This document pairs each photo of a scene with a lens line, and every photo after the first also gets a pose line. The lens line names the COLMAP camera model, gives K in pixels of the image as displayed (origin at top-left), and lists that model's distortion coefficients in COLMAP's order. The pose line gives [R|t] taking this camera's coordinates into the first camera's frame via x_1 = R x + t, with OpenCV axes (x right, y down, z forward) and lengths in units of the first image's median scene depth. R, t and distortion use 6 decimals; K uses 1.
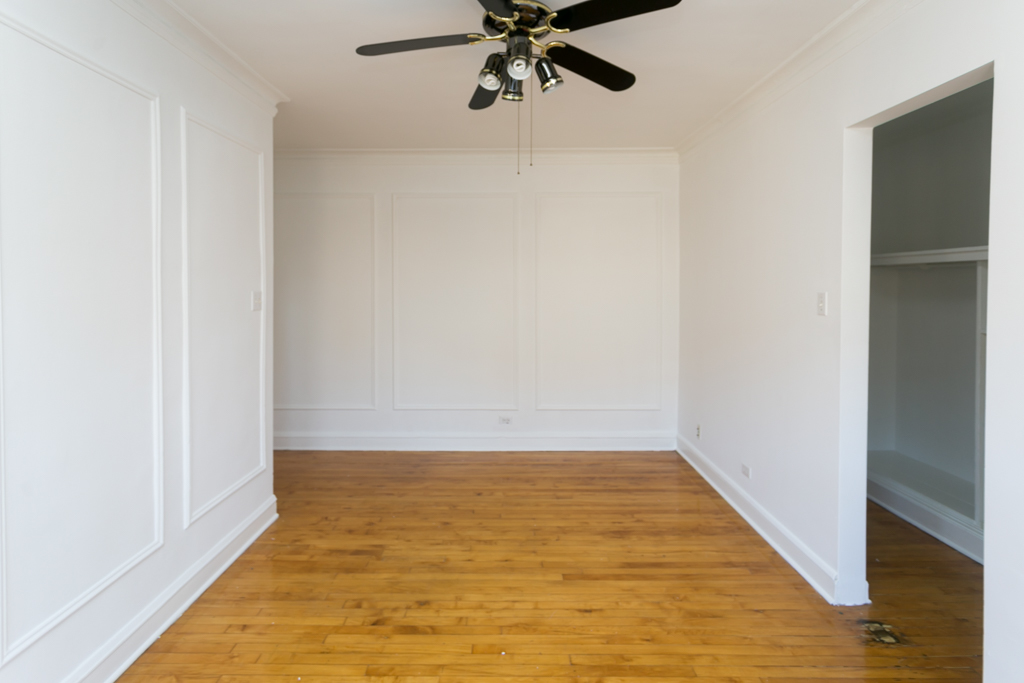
lens RADIAL K [[576.6, 0, 394.4], [0, 576.6, 295.0], [0, 0, 1]] dist [-0.000125, -0.000326]
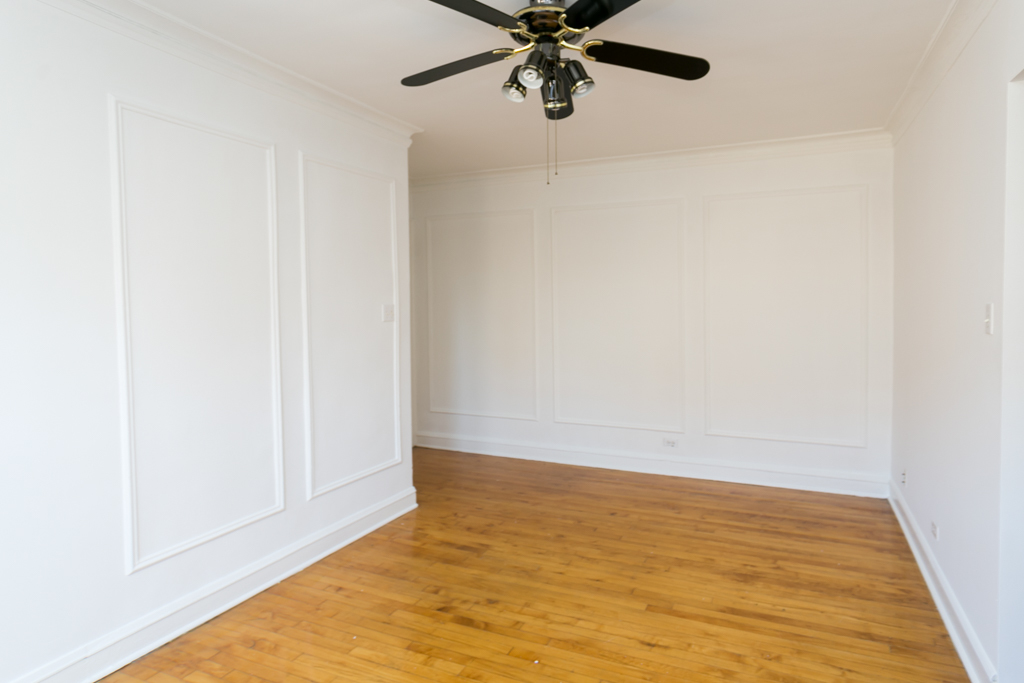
lens RADIAL K [[613.4, 0, 608.1], [0, 613.4, 324.7], [0, 0, 1]] dist [-0.000731, 0.000127]
pose [[0.917975, 0.009055, -0.396535, 0.614849], [-0.002077, 0.999835, 0.018024, 0.009924], [0.396633, -0.015722, 0.917843, 0.062600]]
